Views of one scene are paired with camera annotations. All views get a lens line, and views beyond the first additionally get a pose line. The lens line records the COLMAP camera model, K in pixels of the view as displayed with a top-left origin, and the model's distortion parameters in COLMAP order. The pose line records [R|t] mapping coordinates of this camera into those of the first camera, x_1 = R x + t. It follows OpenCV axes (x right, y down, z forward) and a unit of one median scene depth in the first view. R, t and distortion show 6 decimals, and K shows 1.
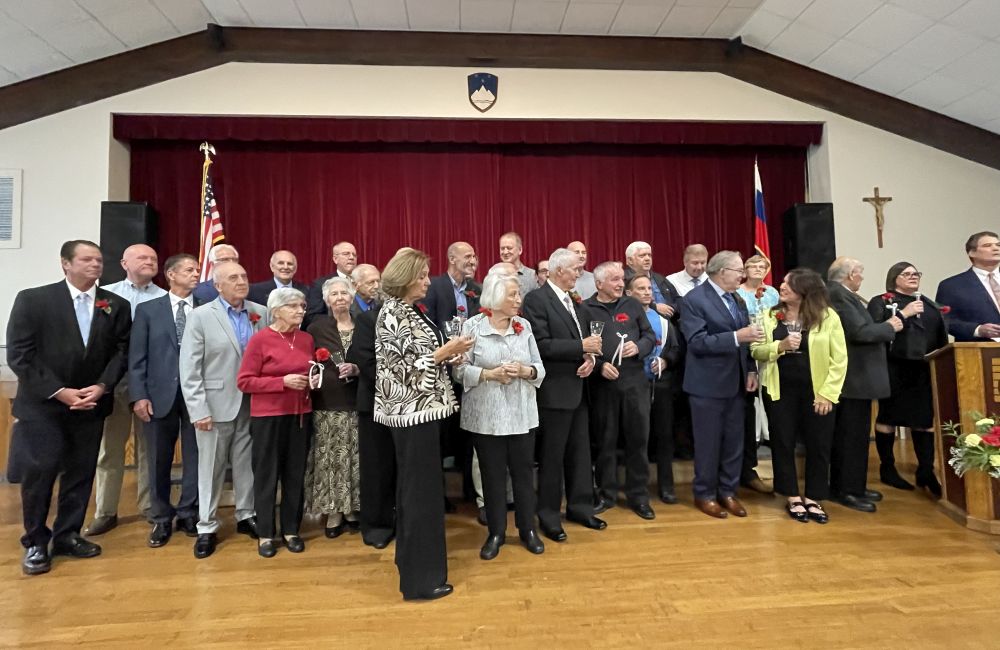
lens RADIAL K [[502.1, 0, 487.4], [0, 502.1, 310.3], [0, 0, 1]] dist [-0.007436, 0.001716]
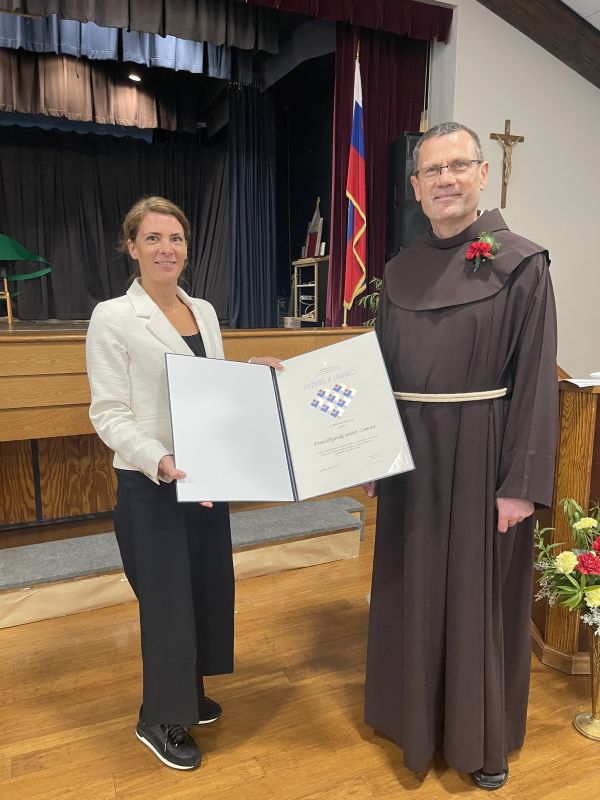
lens RADIAL K [[613.4, 0, 300.7], [0, 613.4, 406.9], [0, 0, 1]] dist [0.040679, -0.069208]
pose [[0.940133, -0.036145, 0.338885, 0.393070], [-0.040406, 0.975525, 0.216143, -0.048362], [-0.338403, -0.216897, 0.915663, 0.428422]]
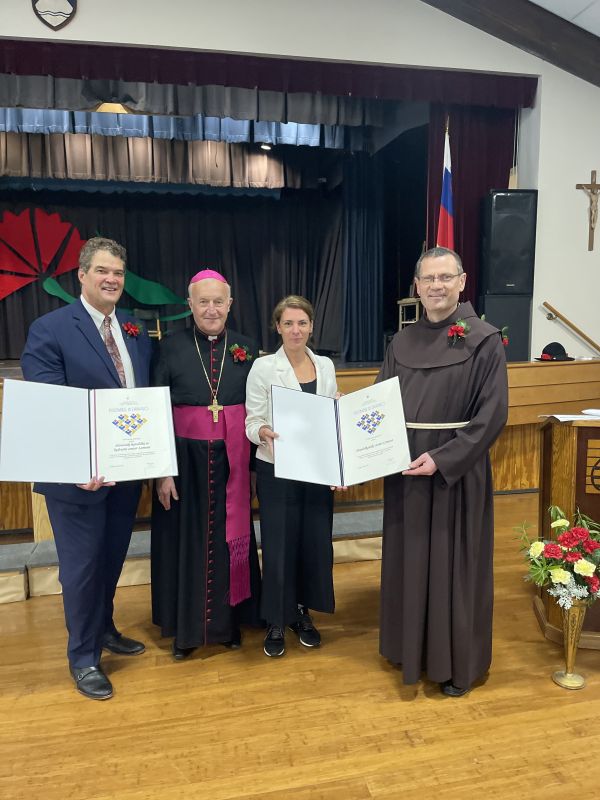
lens RADIAL K [[615.2, 0, 301.4], [0, 615.2, 403.0], [0, 0, 1]] dist [0.019986, -0.016154]
pose [[0.990562, -0.011385, 0.136592, 0.411963], [-0.013290, 0.983871, 0.178386, -0.118961], [-0.136419, -0.178518, 0.974434, 0.123903]]
